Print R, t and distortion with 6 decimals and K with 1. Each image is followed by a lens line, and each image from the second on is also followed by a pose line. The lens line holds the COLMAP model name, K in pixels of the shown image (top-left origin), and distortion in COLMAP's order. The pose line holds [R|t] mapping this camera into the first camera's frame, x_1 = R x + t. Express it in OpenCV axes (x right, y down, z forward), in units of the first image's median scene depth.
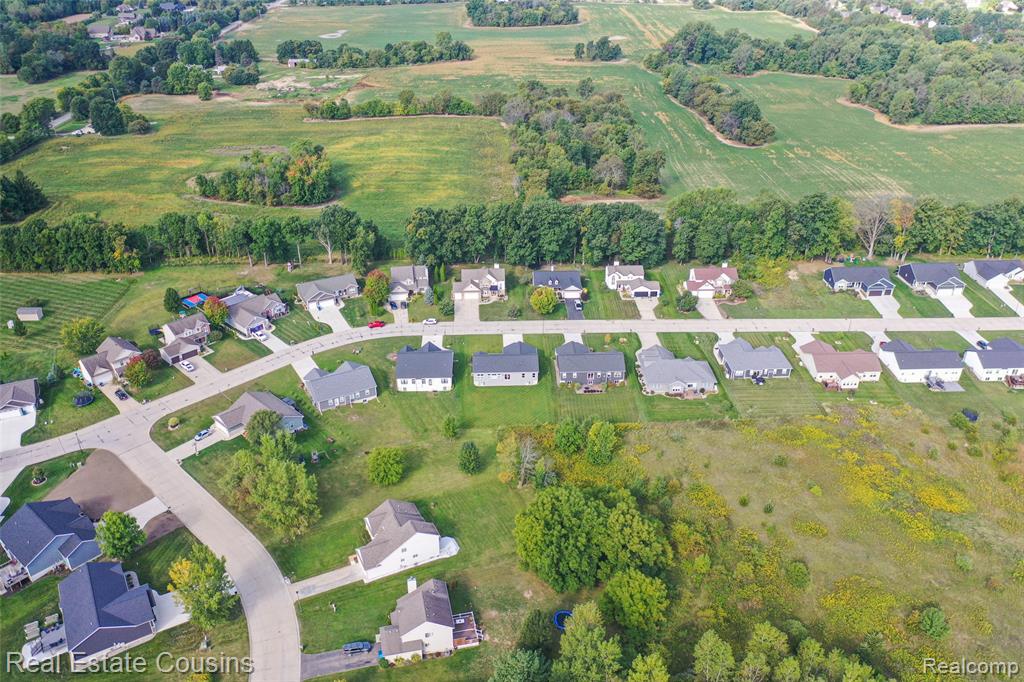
lens RADIAL K [[806.2, 0, 506.3], [0, 806.2, 342.4], [0, 0, 1]] dist [0.003797, 0.002099]
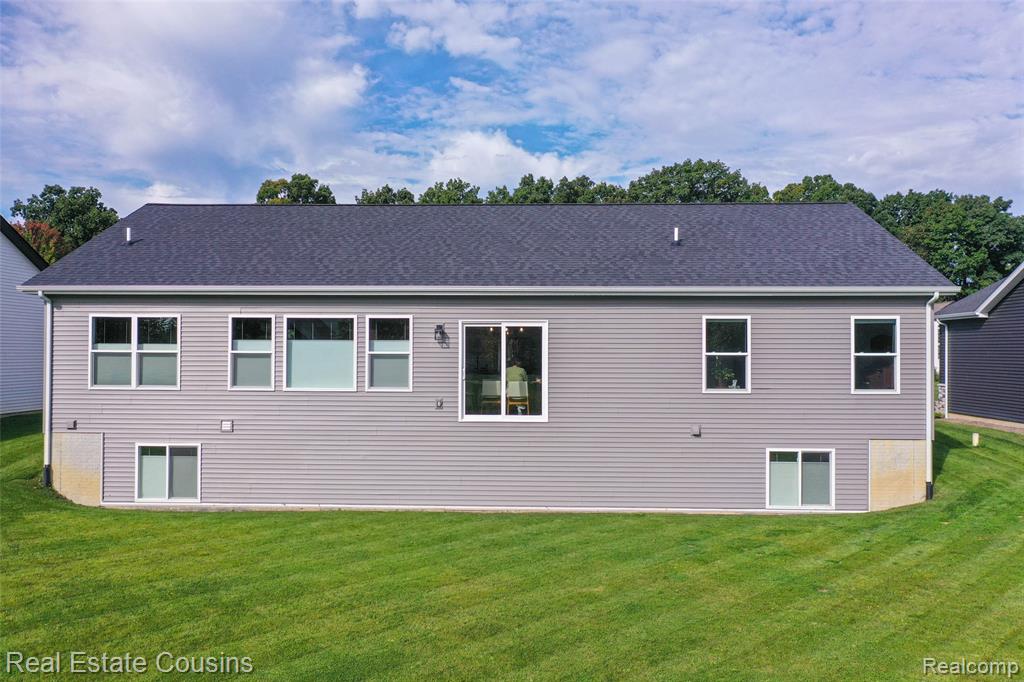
lens RADIAL K [[806.2, 0, 506.3], [0, 806.2, 342.4], [0, 0, 1]] dist [0.003797, 0.002099]
pose [[0.997890, 0.005027, -0.064737, 0.005222], [-0.036427, 0.868669, -0.494052, 0.063398], [0.053751, 0.495367, 0.867019, 0.778374]]
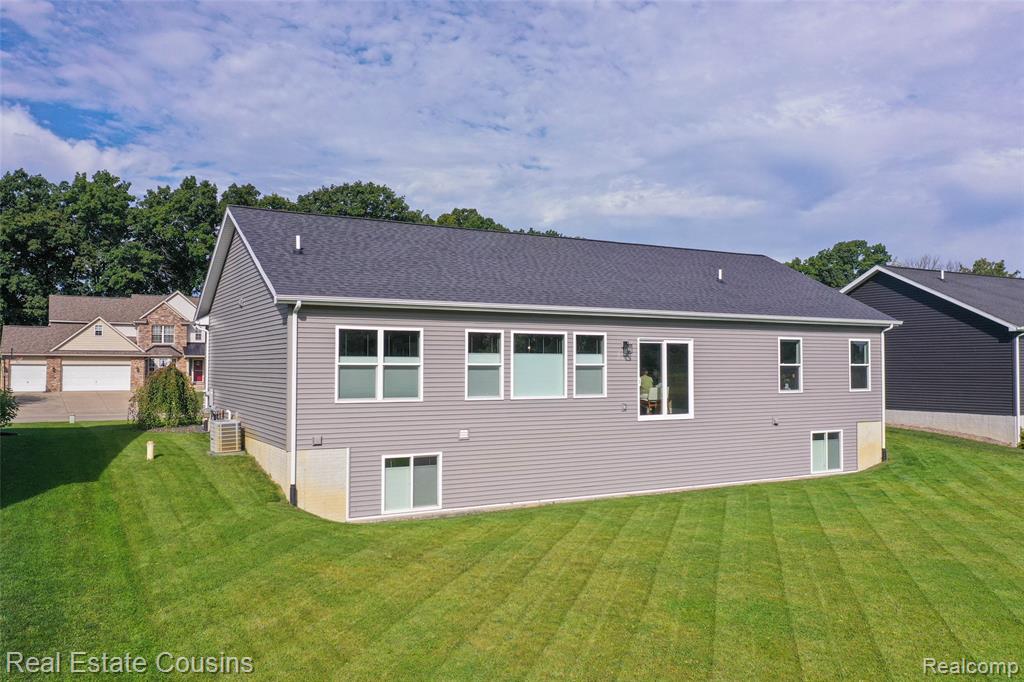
lens RADIAL K [[804.4, 0, 511.1], [0, 804.4, 355.7], [0, 0, 1]] dist [0.023546, -0.007688]
pose [[0.885534, 0.008185, 0.464503, -0.046285], [0.223626, 0.868878, -0.441635, 0.063506], [-0.407211, 0.494958, 0.767591, 0.778866]]
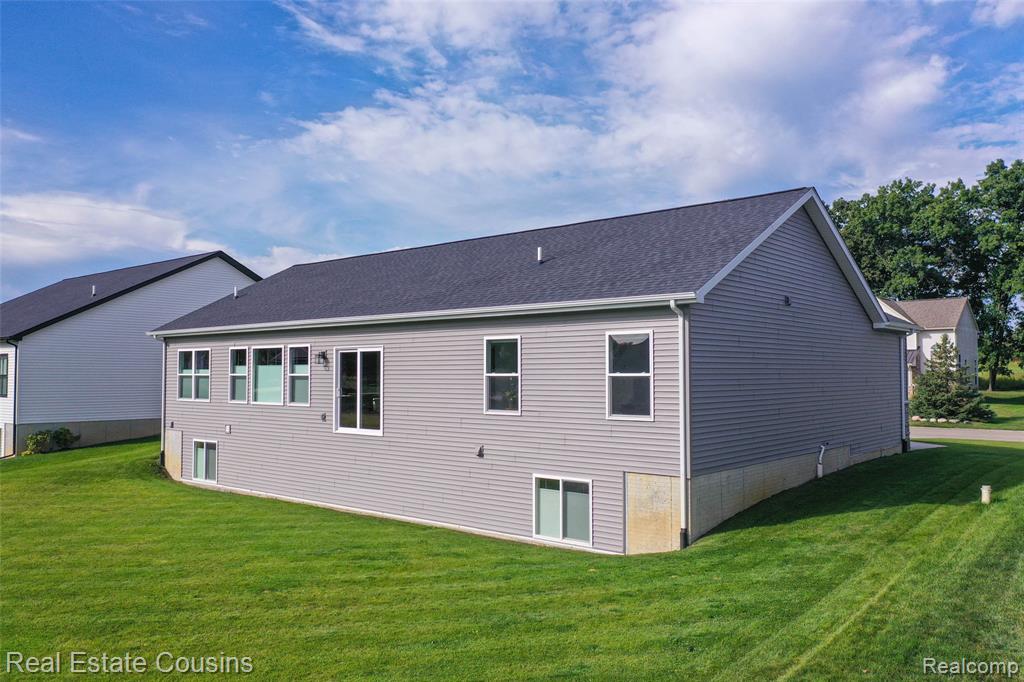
lens RADIAL K [[806.2, 0, 506.3], [0, 806.2, 342.4], [0, 0, 1]] dist [0.003797, 0.002099]
pose [[0.737449, -0.025354, -0.674927, 0.057465], [-0.328119, 0.859998, -0.390821, 0.054981], [0.590345, 0.509667, 0.625886, 0.793460]]
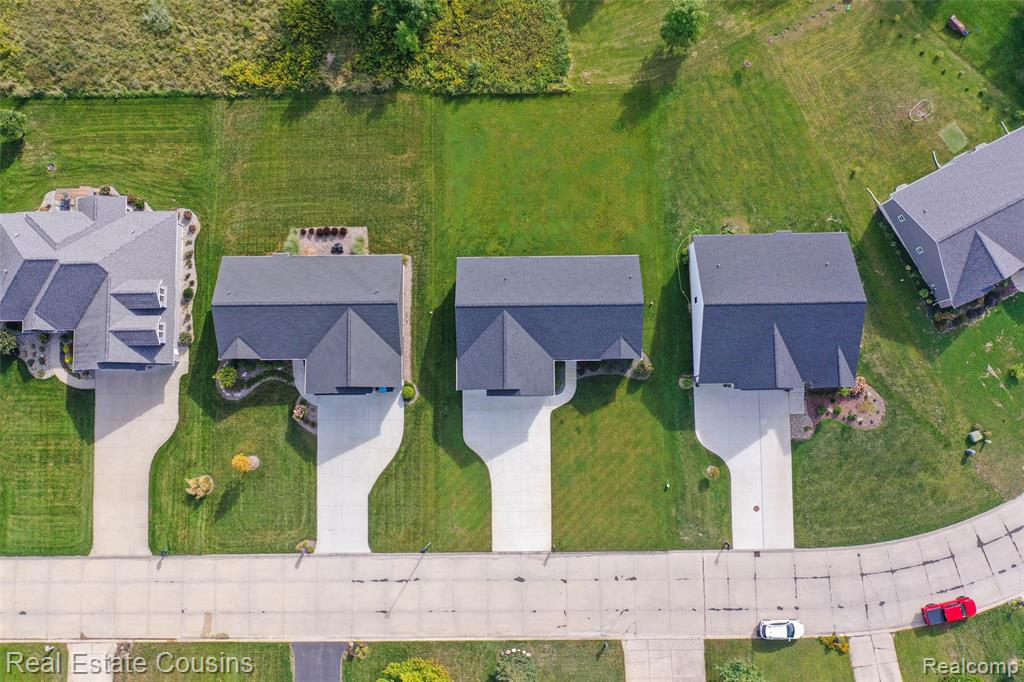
lens RADIAL K [[806.2, 0, 506.3], [0, 806.2, 342.4], [0, 0, 1]] dist [0.003797, 0.002099]
pose [[-0.999559, -0.018538, 0.023197, 0.007431], [0.028683, -0.400523, 0.915838, -0.260628], [-0.007687, 0.916099, 0.400878, 0.735191]]
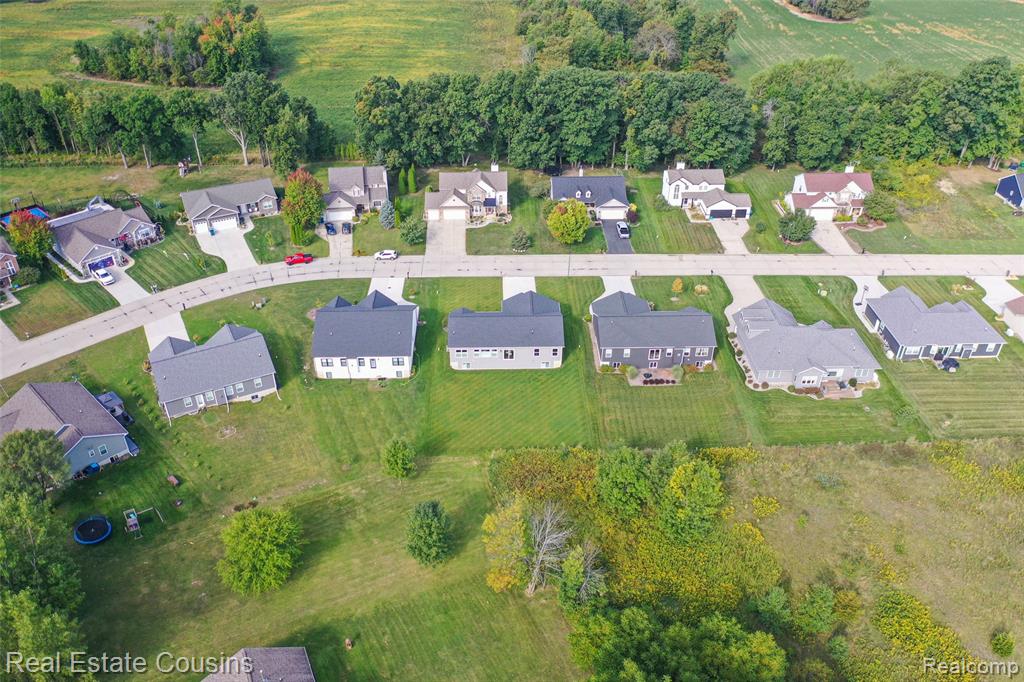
lens RADIAL K [[806.2, 0, 506.3], [0, 806.2, 342.4], [0, 0, 1]] dist [0.003797, 0.002099]
pose [[0.999940, 0.008485, -0.006952, 0.002888], [-0.007845, 0.996146, 0.087359, -0.013043], [0.007666, -0.087299, 0.996153, 0.358678]]
